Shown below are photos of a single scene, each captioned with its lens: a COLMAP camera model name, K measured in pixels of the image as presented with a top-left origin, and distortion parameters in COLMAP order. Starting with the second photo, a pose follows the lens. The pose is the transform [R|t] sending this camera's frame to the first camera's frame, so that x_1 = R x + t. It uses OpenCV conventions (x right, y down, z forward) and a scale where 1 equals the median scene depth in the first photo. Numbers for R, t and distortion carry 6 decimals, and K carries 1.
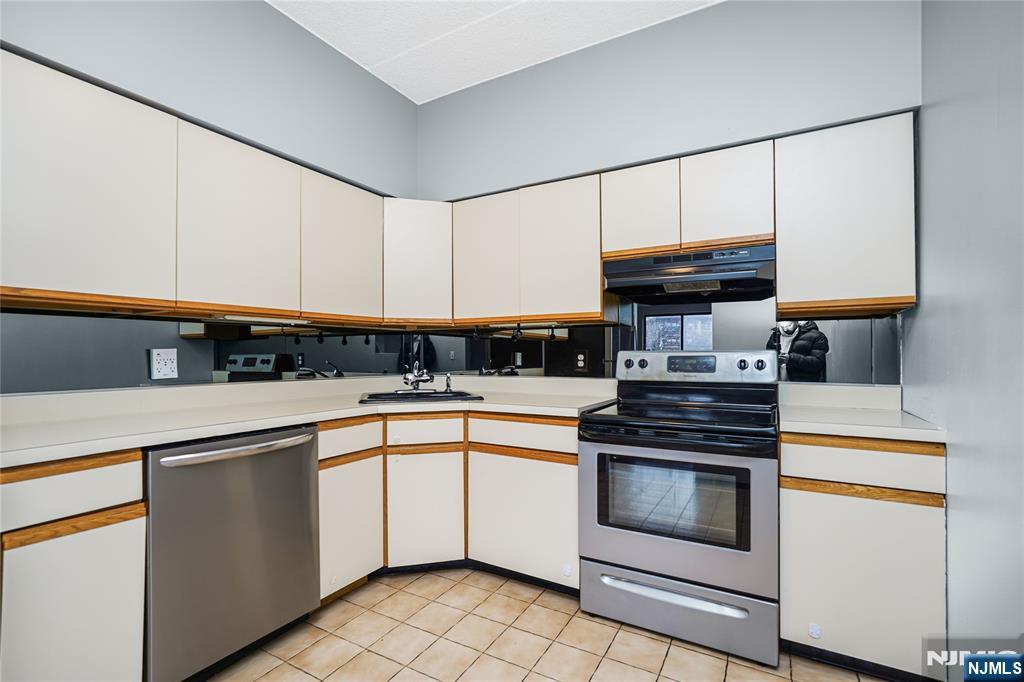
lens RADIAL K [[457.4, 0, 508.5], [0, 457.4, 350.7], [0, 0, 1]] dist [-0.007337, 0.003676]
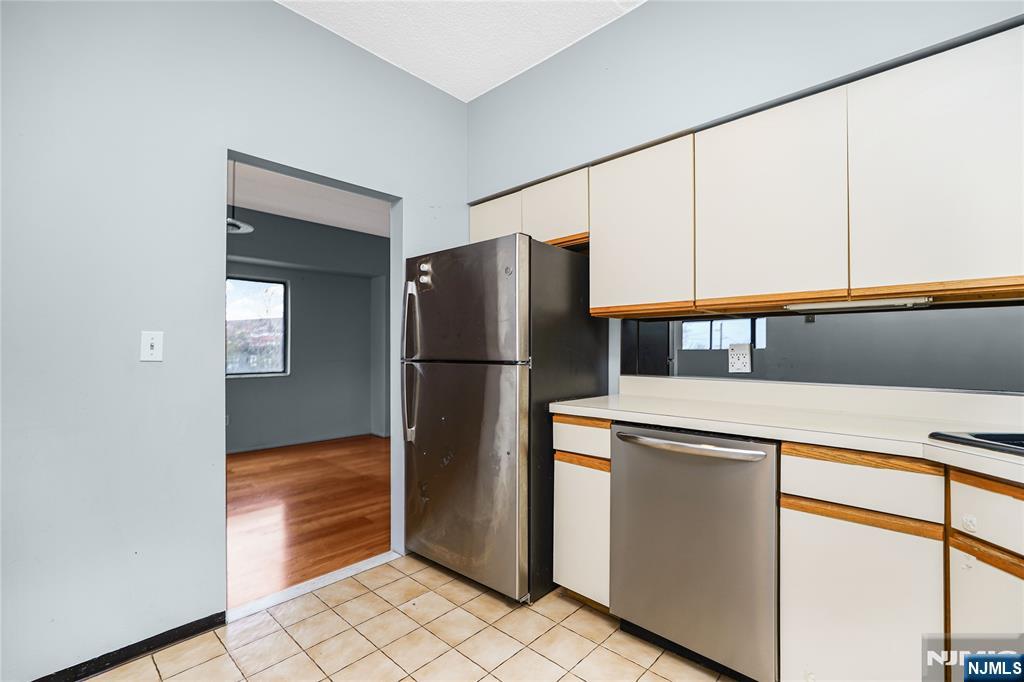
lens RADIAL K [[457.4, 0, 509.3], [0, 457.4, 344.3], [0, 0, 1]] dist [-0.007337, 0.003676]
pose [[-0.243356, -0.011653, -0.969867, 0.406669], [0.007895, 0.999871, -0.013995, 0.006495], [0.969905, -0.011063, -0.243232, 0.755459]]
